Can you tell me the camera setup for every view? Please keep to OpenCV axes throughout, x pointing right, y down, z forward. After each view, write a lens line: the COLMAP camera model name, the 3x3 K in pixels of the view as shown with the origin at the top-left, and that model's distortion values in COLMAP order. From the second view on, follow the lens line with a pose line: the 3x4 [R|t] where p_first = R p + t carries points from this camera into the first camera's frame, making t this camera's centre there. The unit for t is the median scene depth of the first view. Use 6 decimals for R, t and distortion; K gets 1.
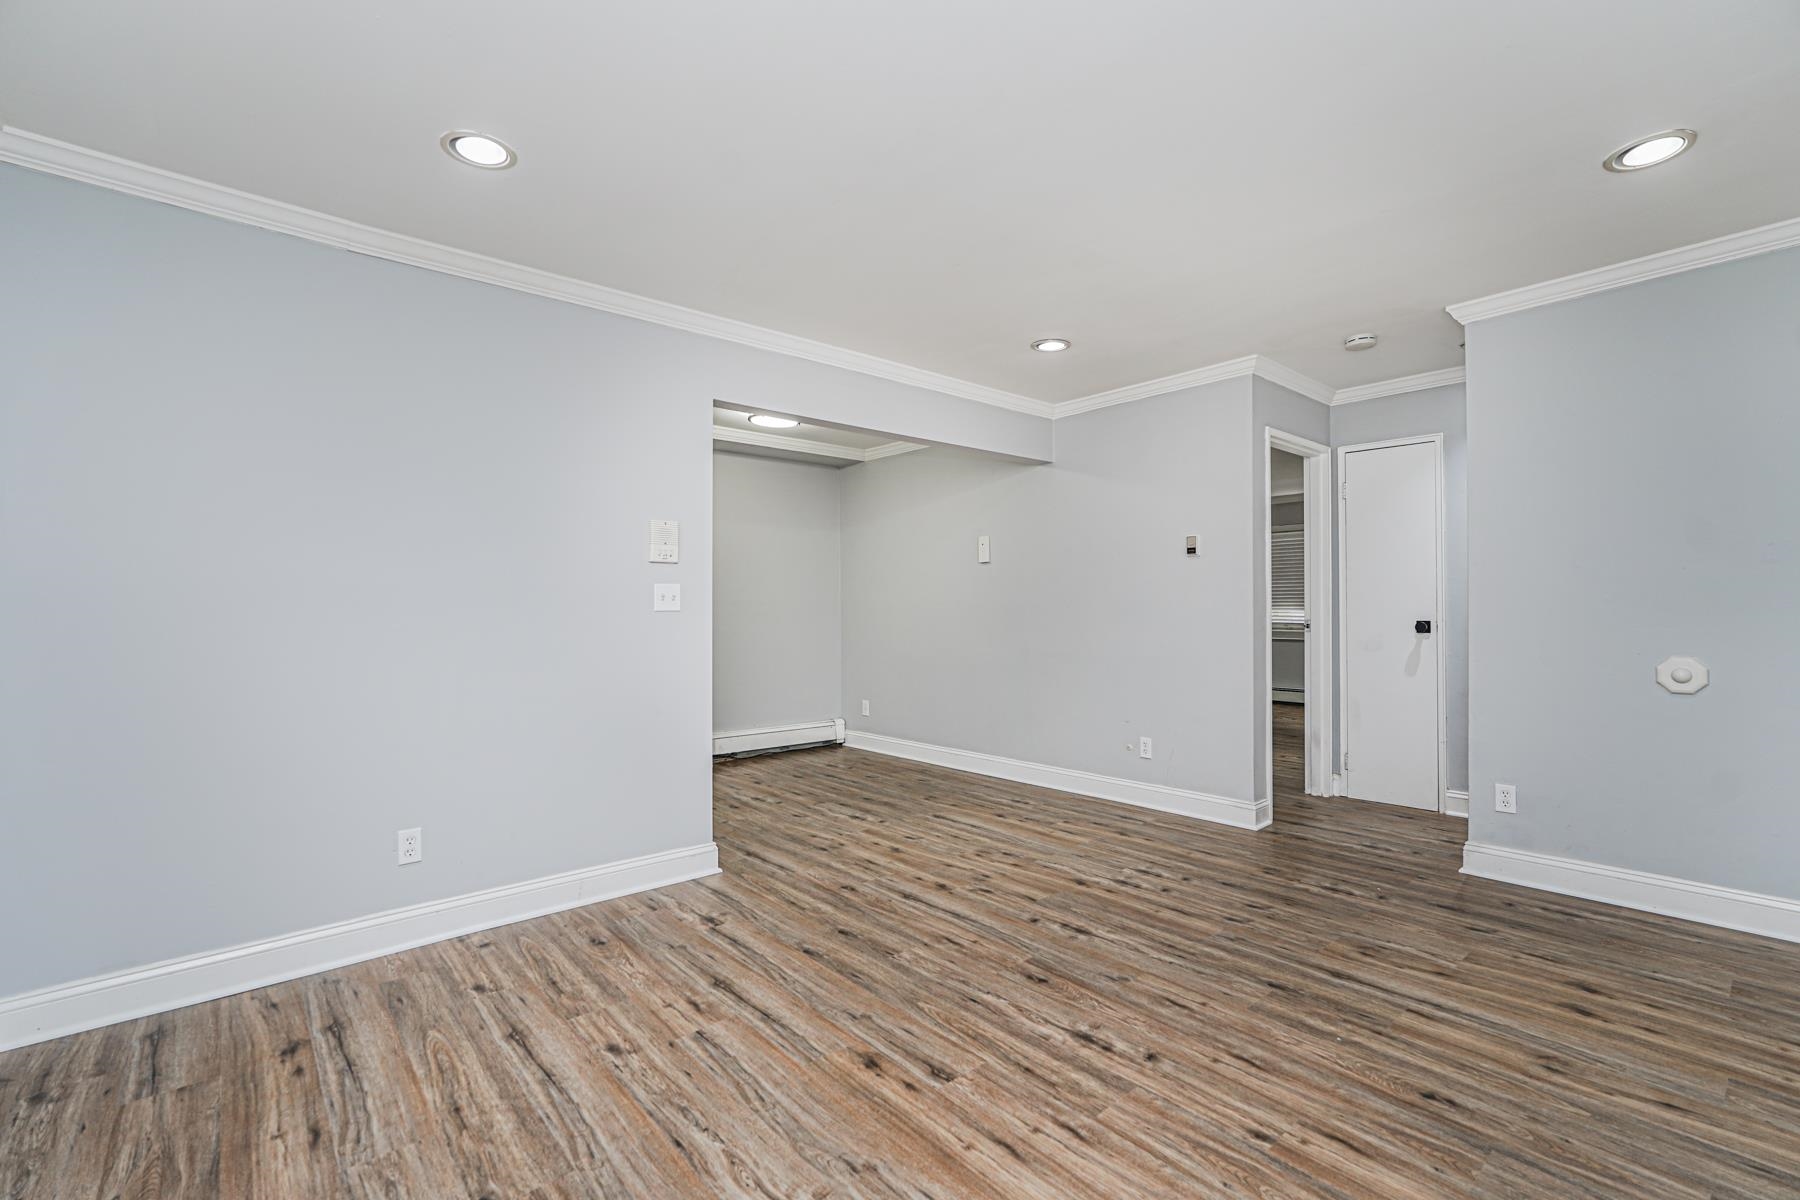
lens RADIAL K [[792.5, 0, 901.2], [0, 792.5, 598.6], [0, 0, 1]] dist [-0.019288, 0.011404]
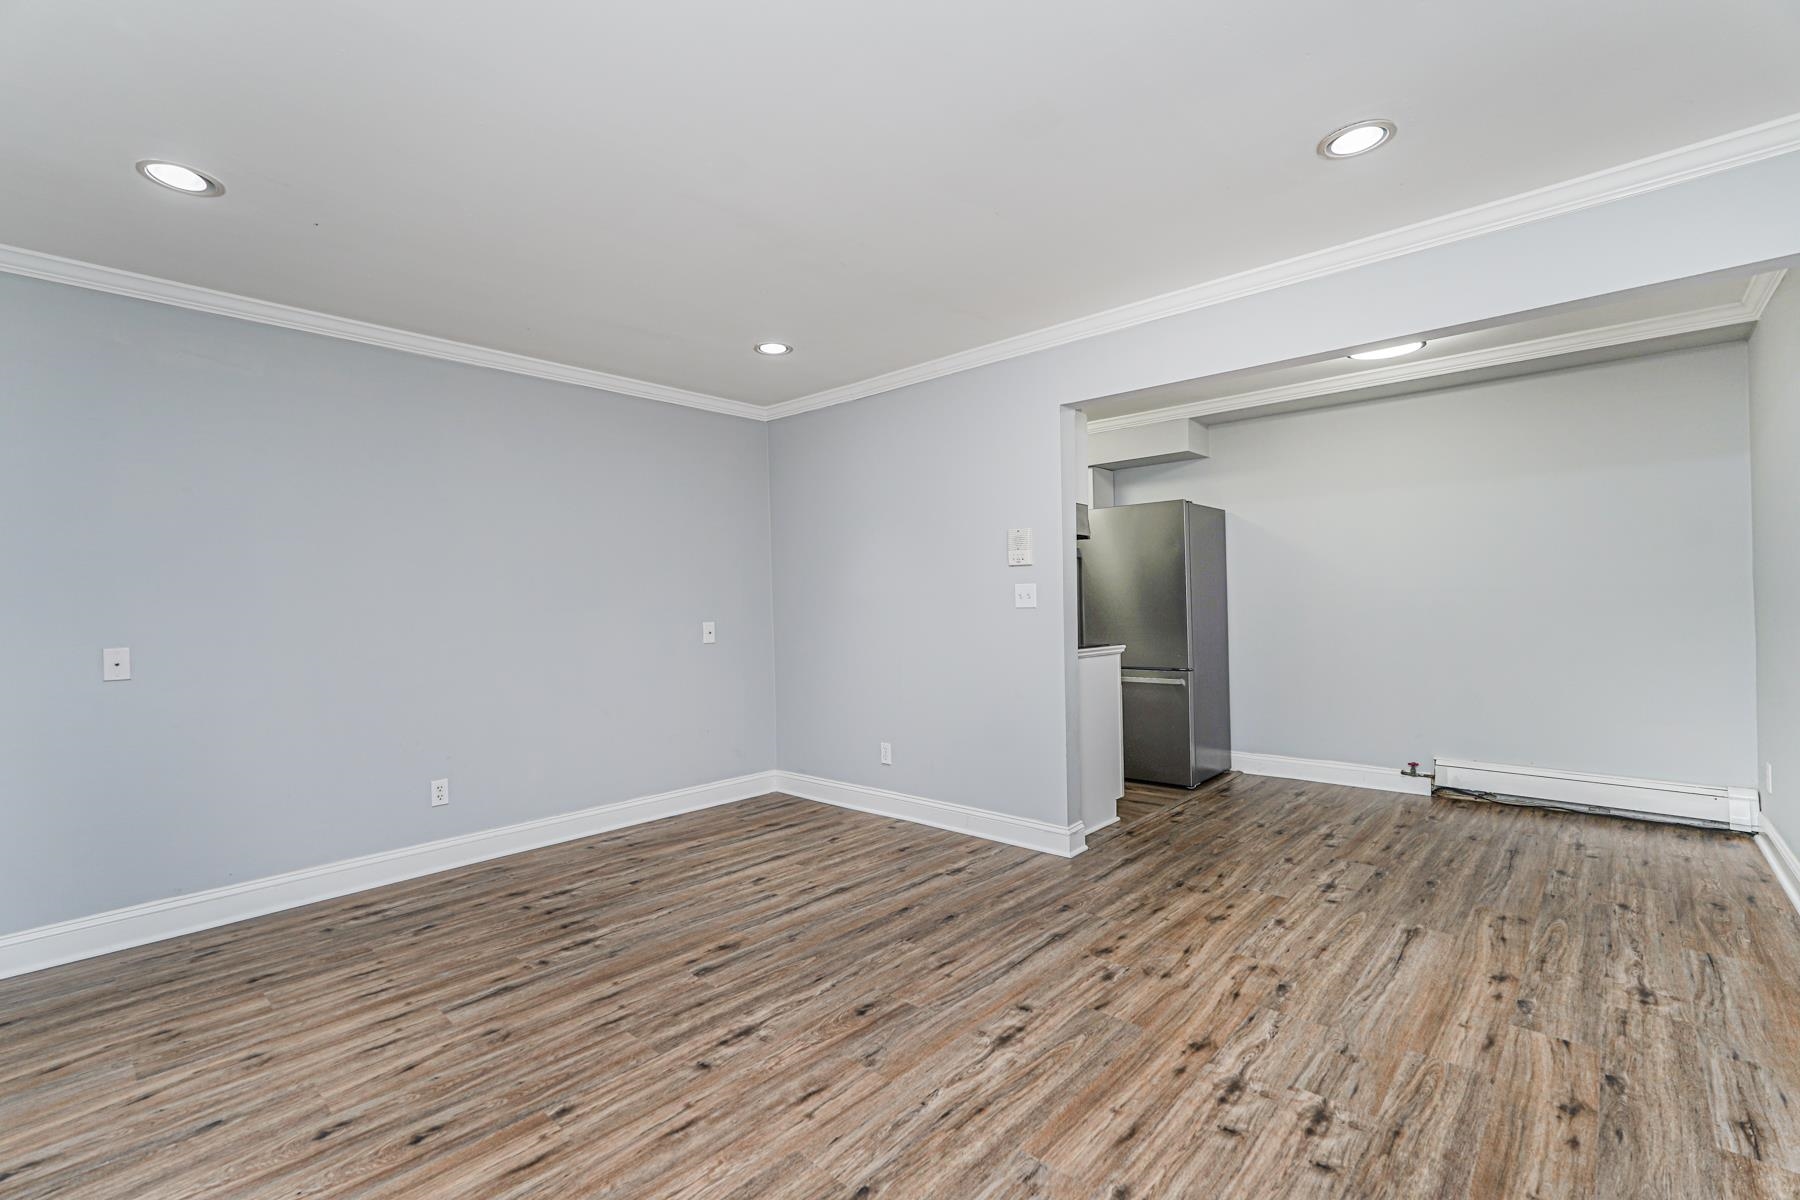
lens RADIAL K [[792.5, 0, 901.2], [0, 792.5, 598.6], [0, 0, 1]] dist [-0.019288, 0.011404]
pose [[0.116982, -0.000834, -0.993134, 1.068252], [0.032143, 0.999479, 0.002947, -0.007669], [0.992614, -0.032267, 0.116947, 0.913509]]
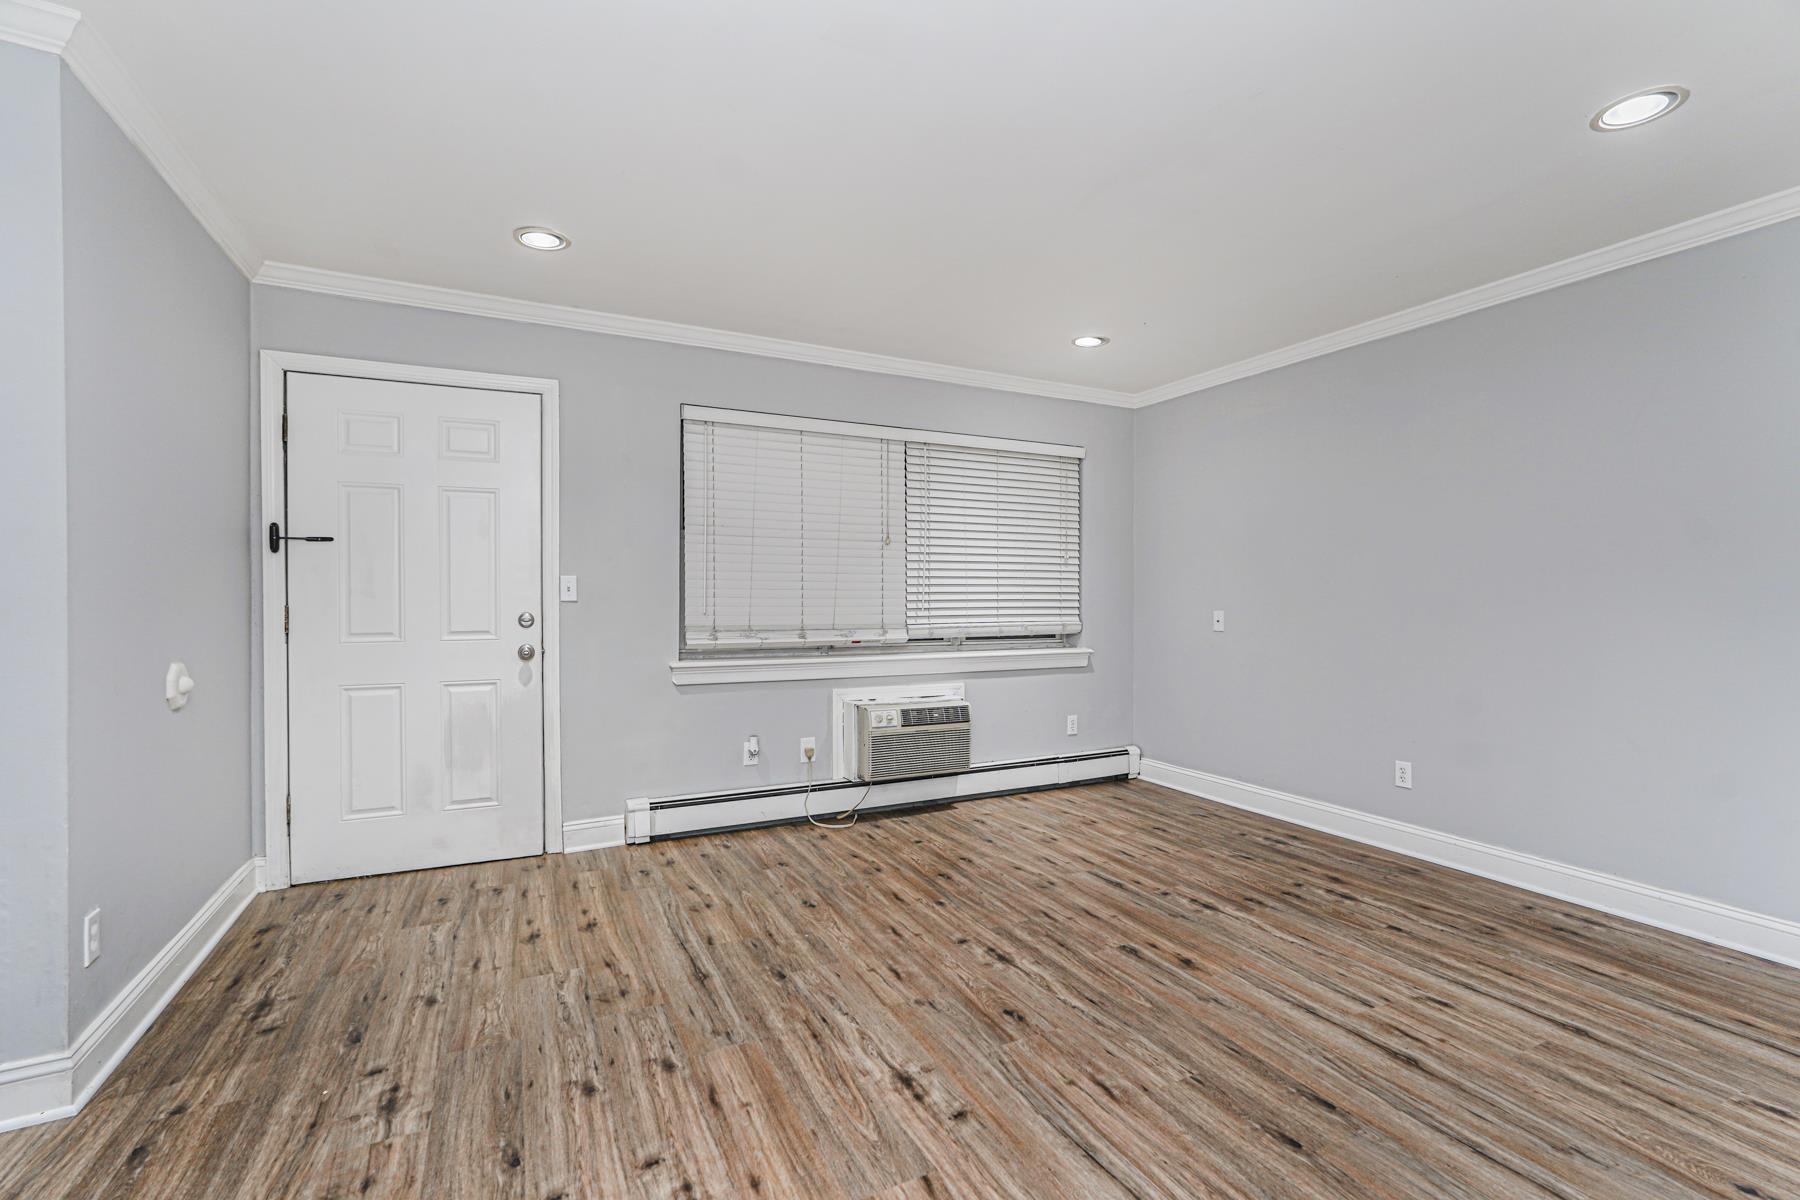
lens RADIAL K [[792.5, 0, 901.2], [0, 792.5, 598.6], [0, 0, 1]] dist [-0.019288, 0.011404]
pose [[-0.968556, 0.005012, 0.248744, 0.068545], [0.002572, 0.999945, -0.010134, 0.018985], [-0.248781, -0.009176, -0.968516, 1.828725]]
